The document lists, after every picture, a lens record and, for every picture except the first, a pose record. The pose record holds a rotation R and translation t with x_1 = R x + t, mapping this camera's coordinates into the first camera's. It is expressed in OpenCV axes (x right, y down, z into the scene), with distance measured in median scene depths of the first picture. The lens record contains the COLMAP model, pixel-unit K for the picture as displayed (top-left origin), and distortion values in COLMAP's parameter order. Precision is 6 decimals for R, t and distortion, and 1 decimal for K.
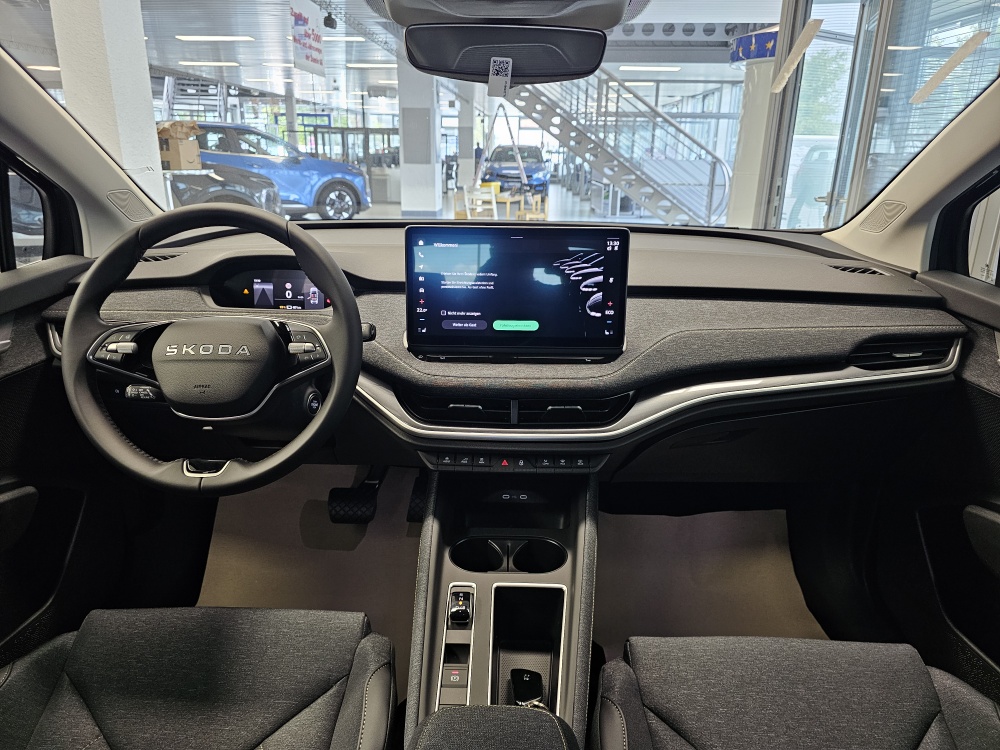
lens RADIAL K [[685.7, 0, 508.6], [0, 685.7, 379.6], [0, 0, 1]] dist [0.031514, -0.045200]
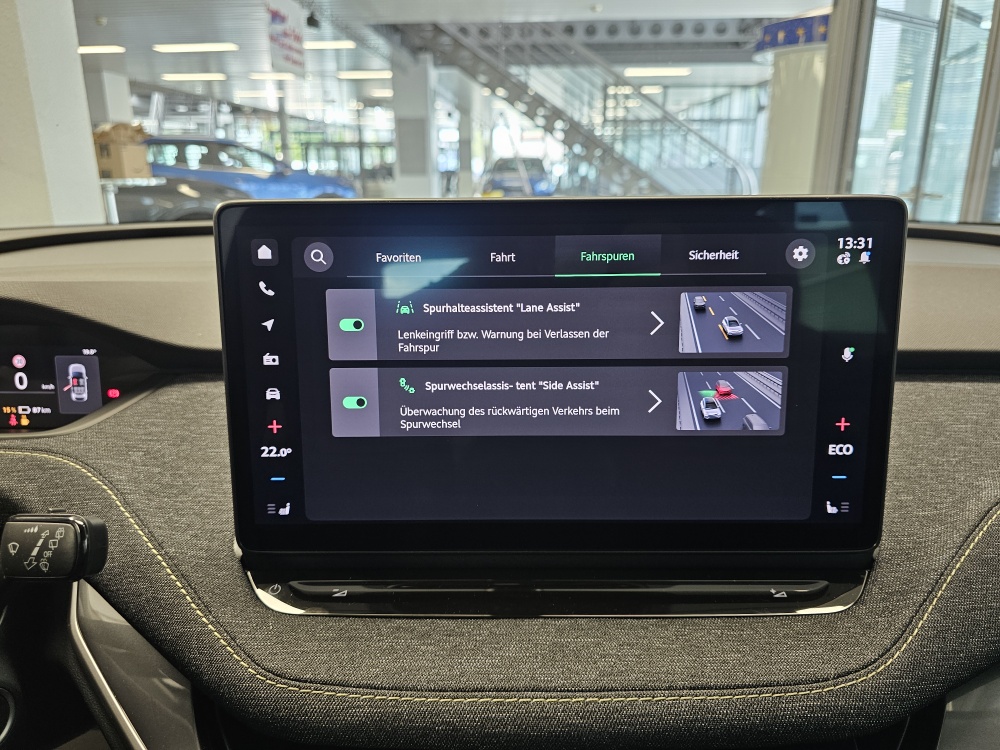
lens RADIAL K [[685.7, 0, 507.0], [0, 685.7, 366.3], [0, 0, 1]] dist [0.031514, -0.045200]
pose [[0.999770, -0.019312, -0.009340, -0.002510], [0.018922, 0.999014, -0.040169, -0.031566], [0.010106, 0.039983, 0.999149, 0.163574]]
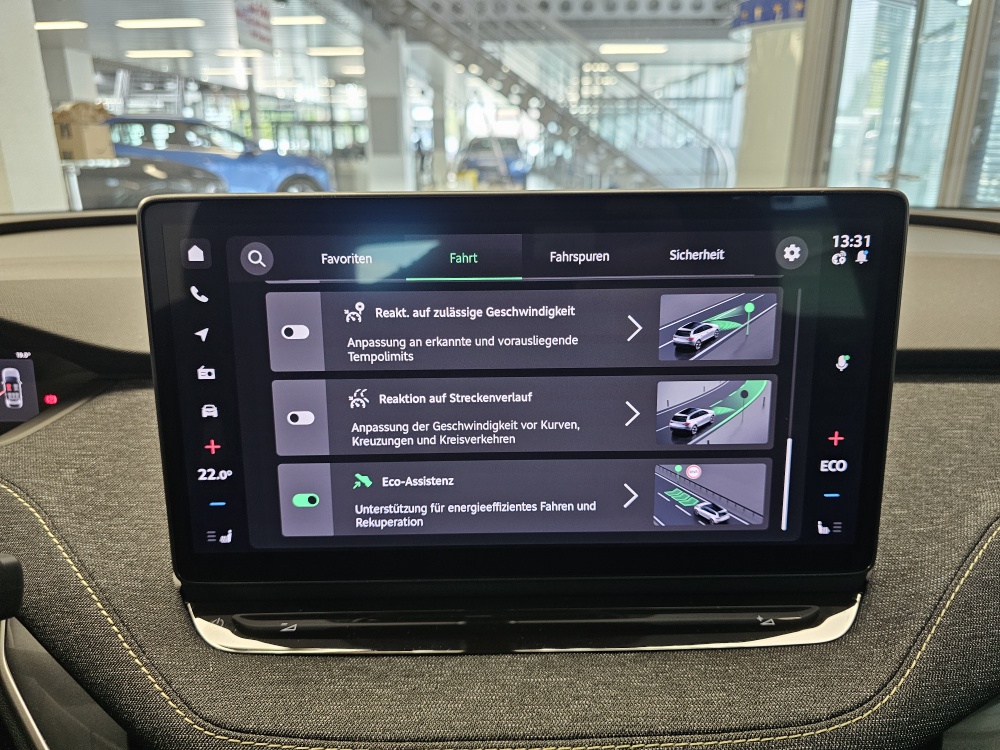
lens RADIAL K [[685.7, 0, 497.3], [0, 685.7, 369.6], [0, 0, 1]] dist [0.031514, -0.045200]
pose [[0.999604, -0.026418, 0.009692, -0.001012], [0.026496, 0.999617, -0.008003, -0.035121], [-0.009476, 0.008257, 0.999921, 0.171194]]
